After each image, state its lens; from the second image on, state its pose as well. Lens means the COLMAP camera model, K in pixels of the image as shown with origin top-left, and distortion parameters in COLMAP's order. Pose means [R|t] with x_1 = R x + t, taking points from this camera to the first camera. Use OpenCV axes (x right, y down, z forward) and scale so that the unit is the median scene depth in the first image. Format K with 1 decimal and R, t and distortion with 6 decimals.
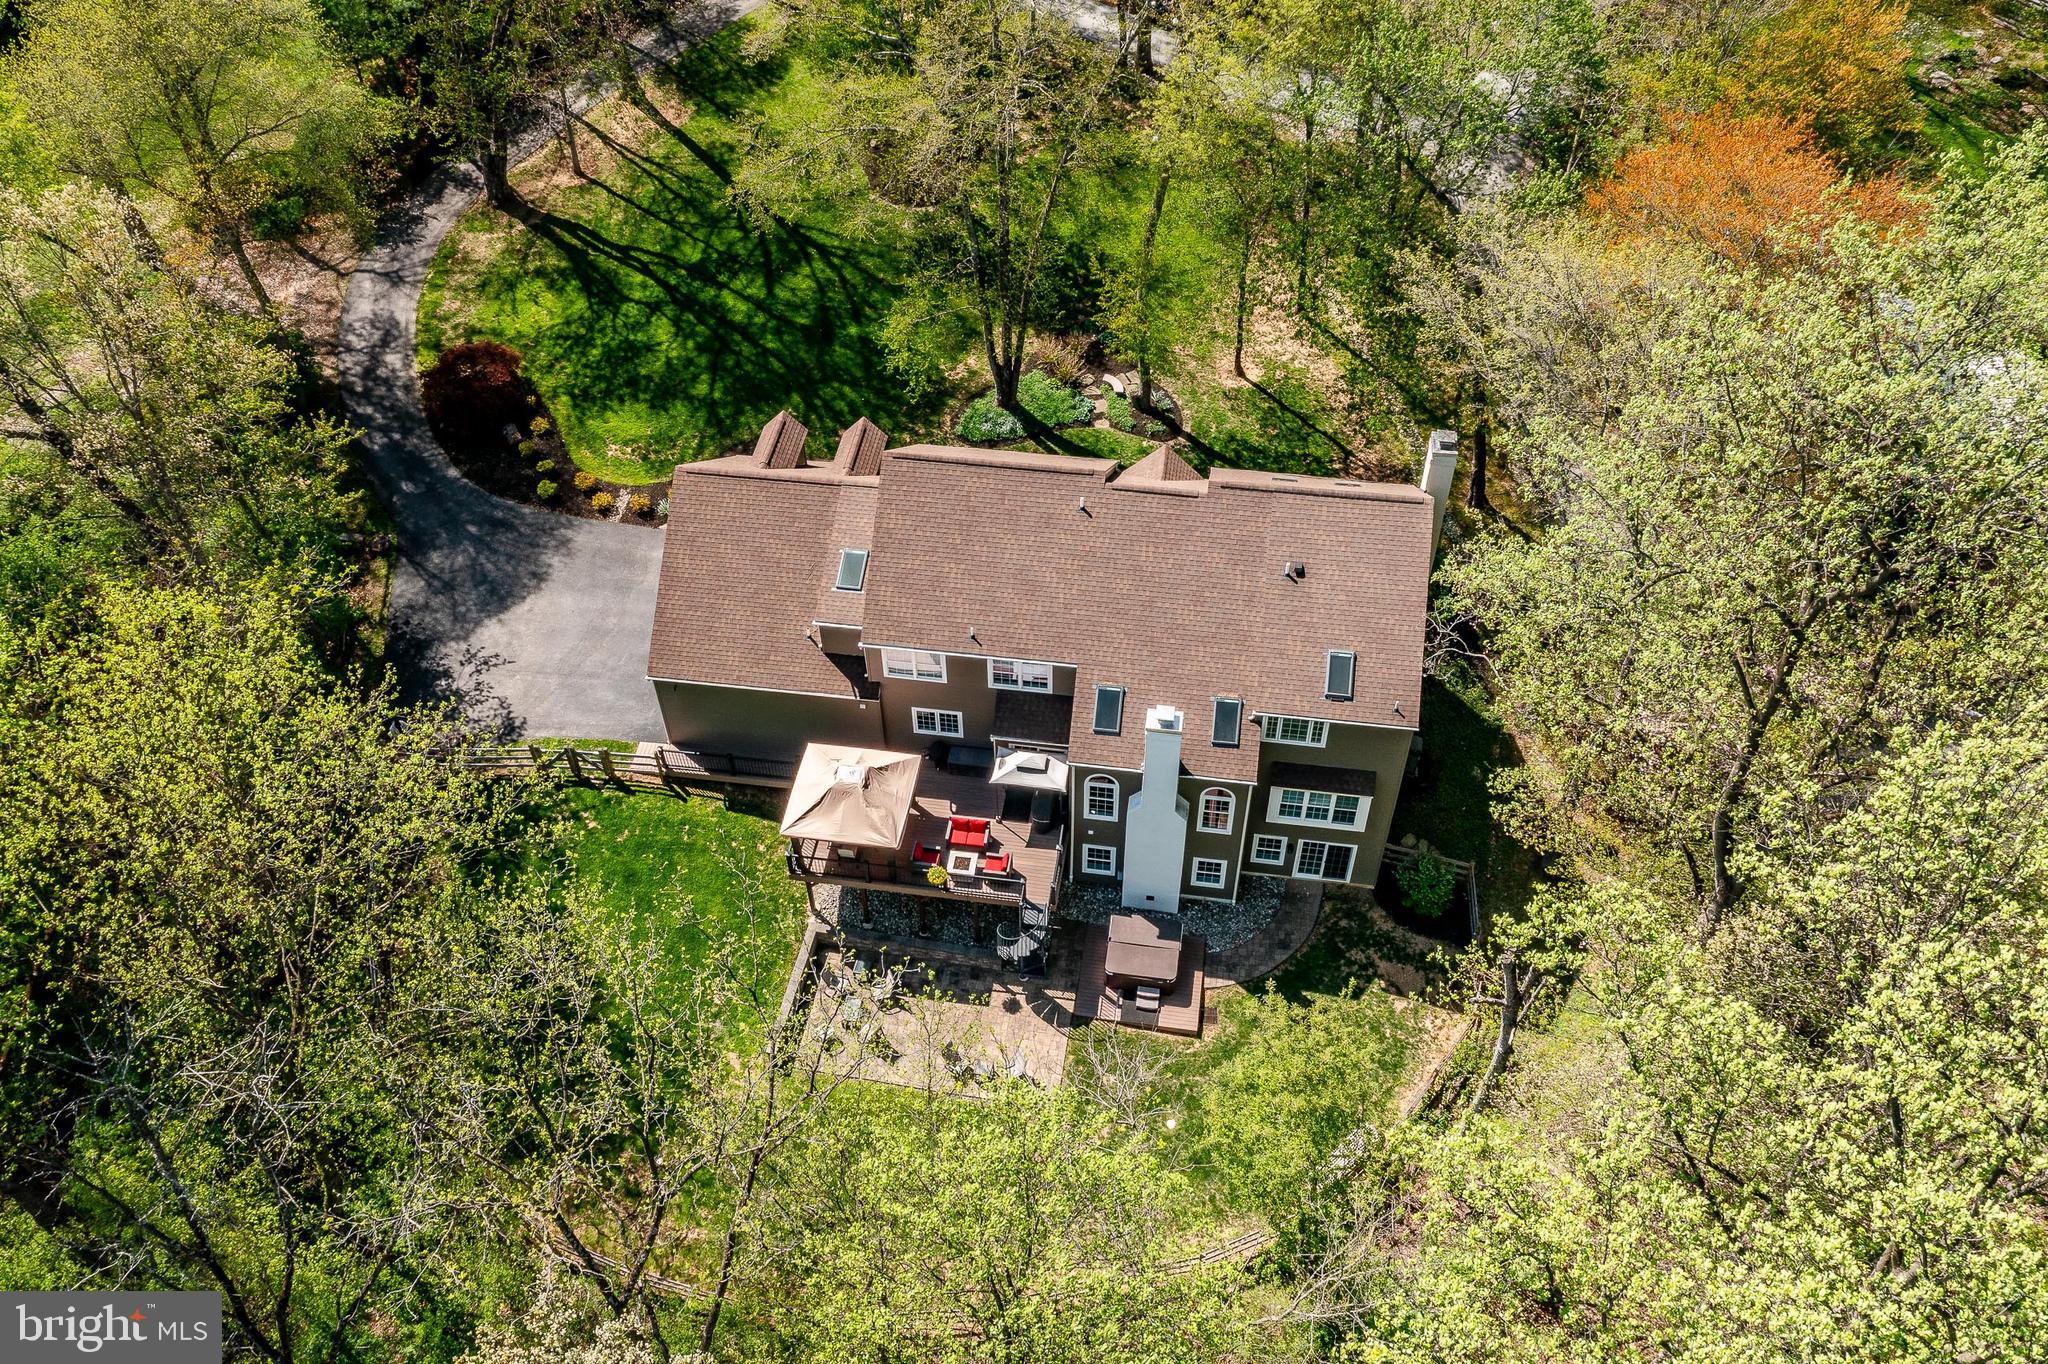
lens RADIAL K [[1635.7, 0, 1018.6], [0, 1635.7, 683.0], [0, 0, 1]] dist [-0.003933, -0.000720]
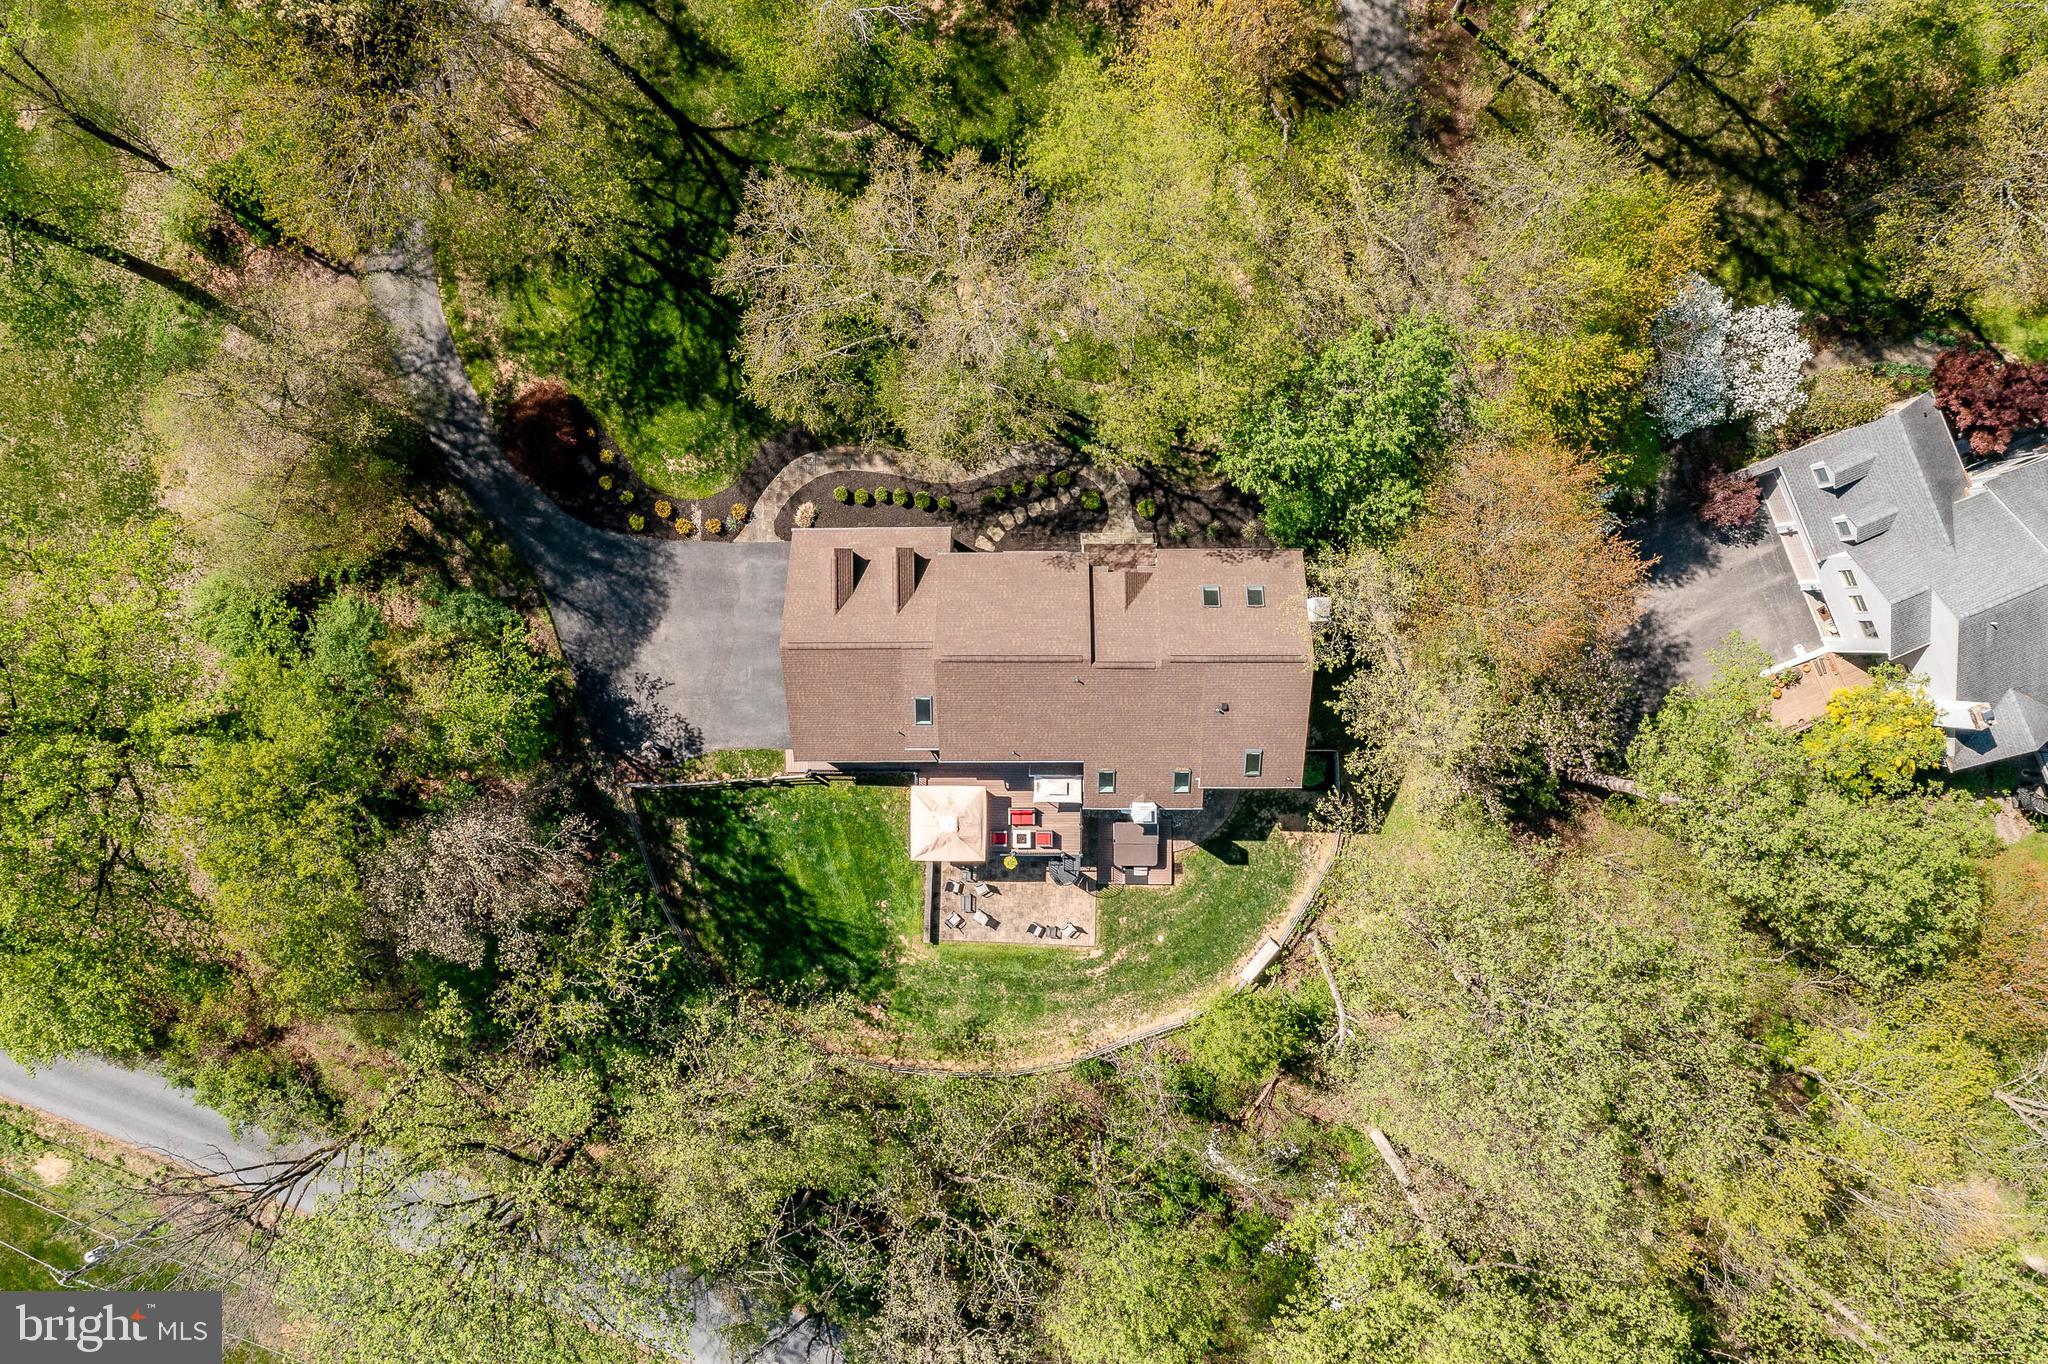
lens RADIAL K [[1635.7, 0, 1031.1], [0, 1635.7, 679.2], [0, 0, 1]] dist [-0.003933, -0.000720]
pose [[0.989304, -0.145826, -0.003537, 0.002987], [0.107142, 0.709984, 0.696020, -1.094549], [-0.098987, -0.688954, 0.718014, -0.047717]]
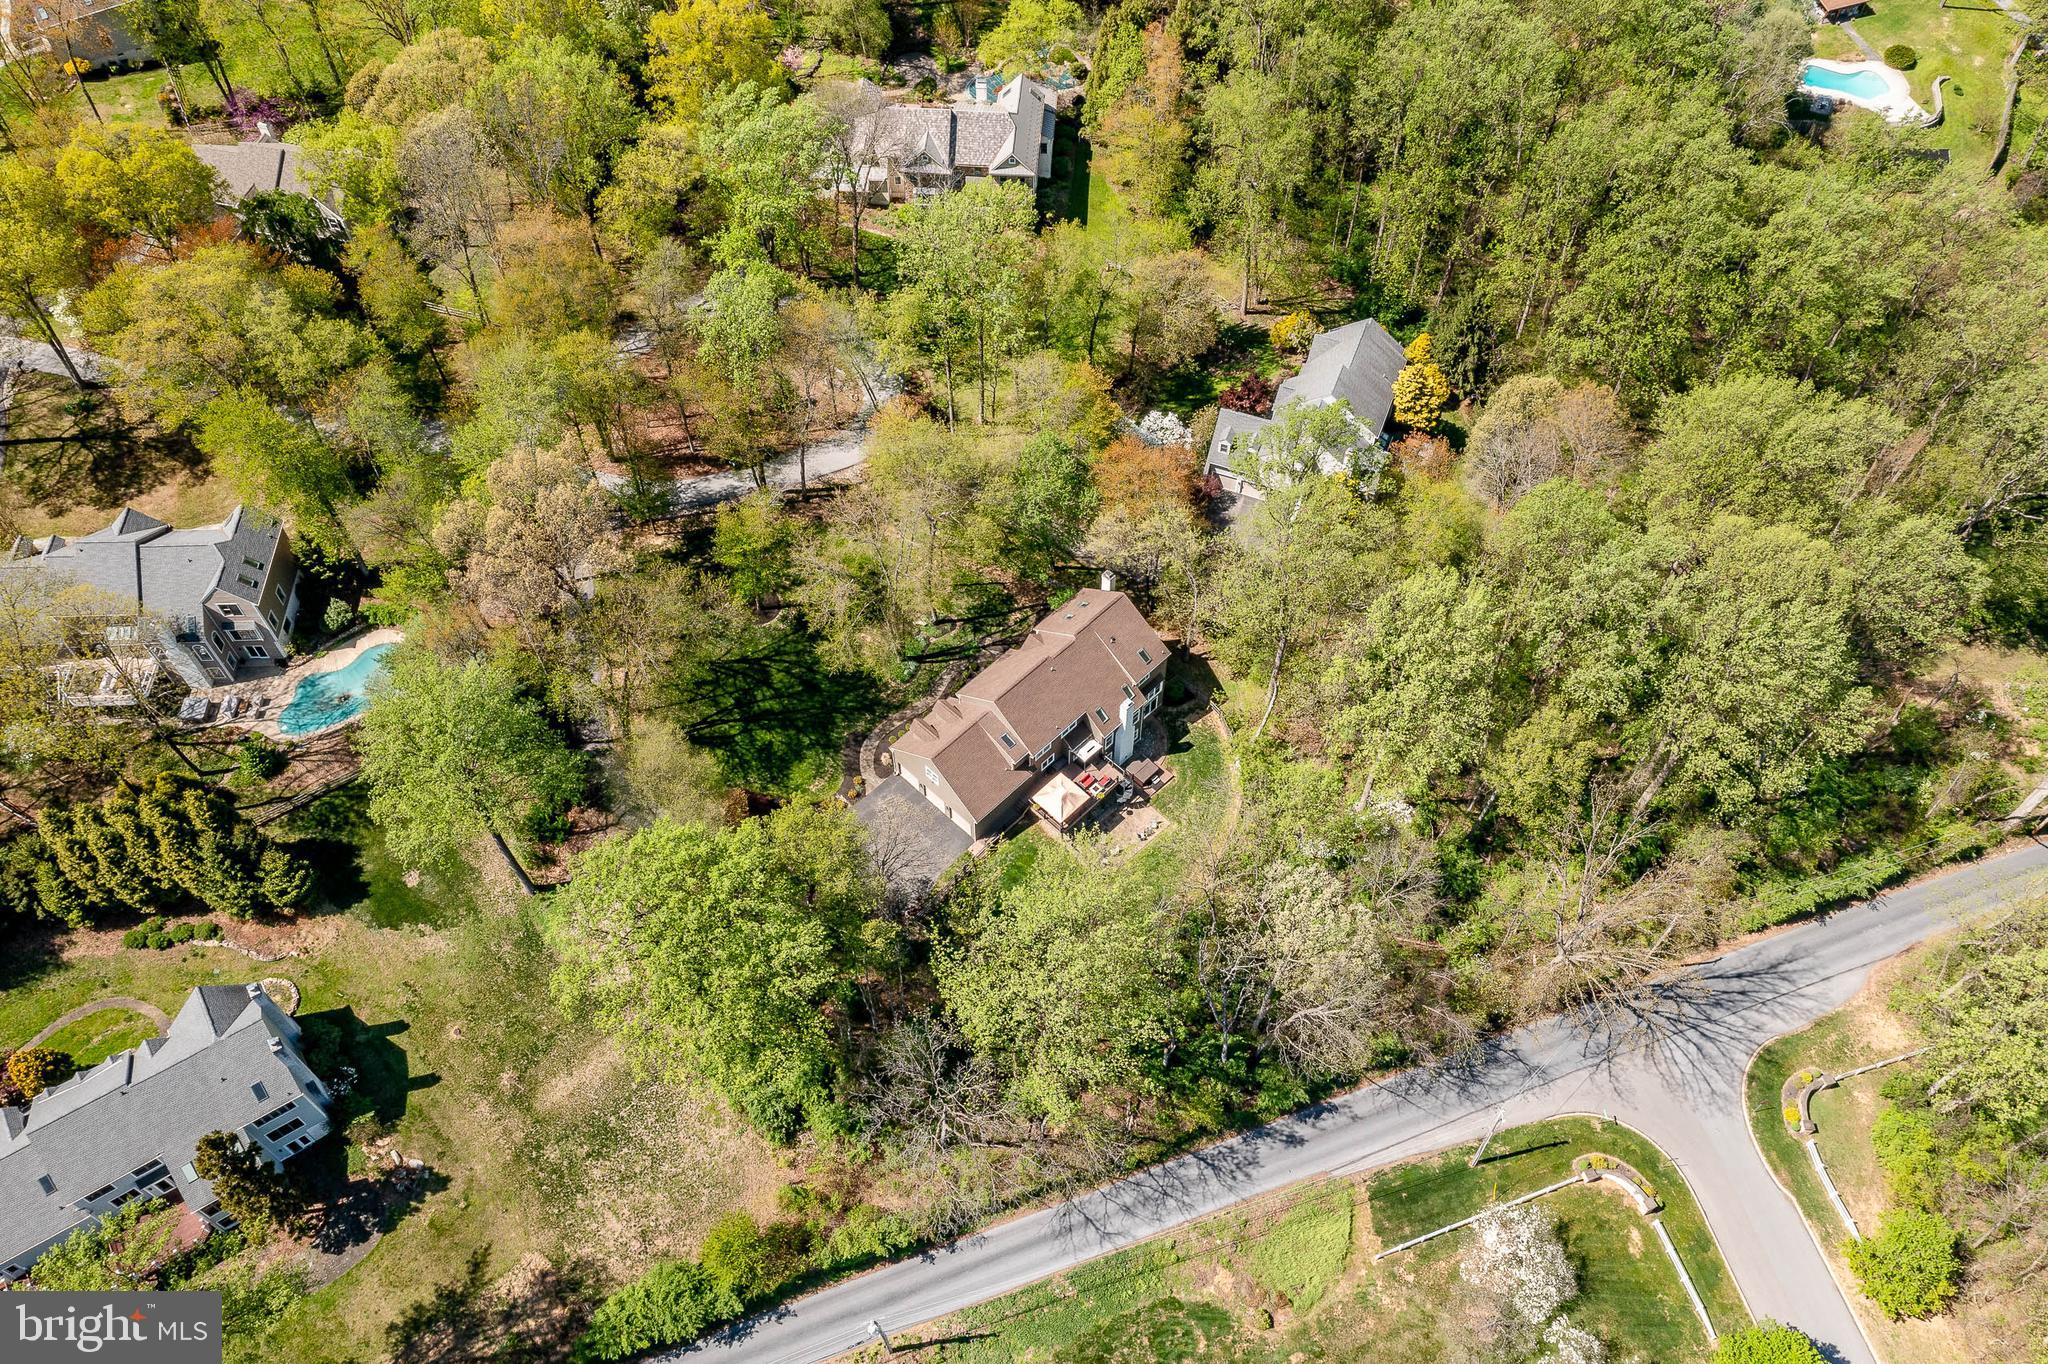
lens RADIAL K [[1635.7, 0, 1022.9], [0, 1635.7, 684.3], [0, 0, 1]] dist [-0.003933, -0.000720]
pose [[0.585561, -0.652385, 0.481158, -1.361081], [0.590145, 0.750002, 0.298706, -0.953812], [-0.555741, 0.109042, 0.824173, -1.318387]]
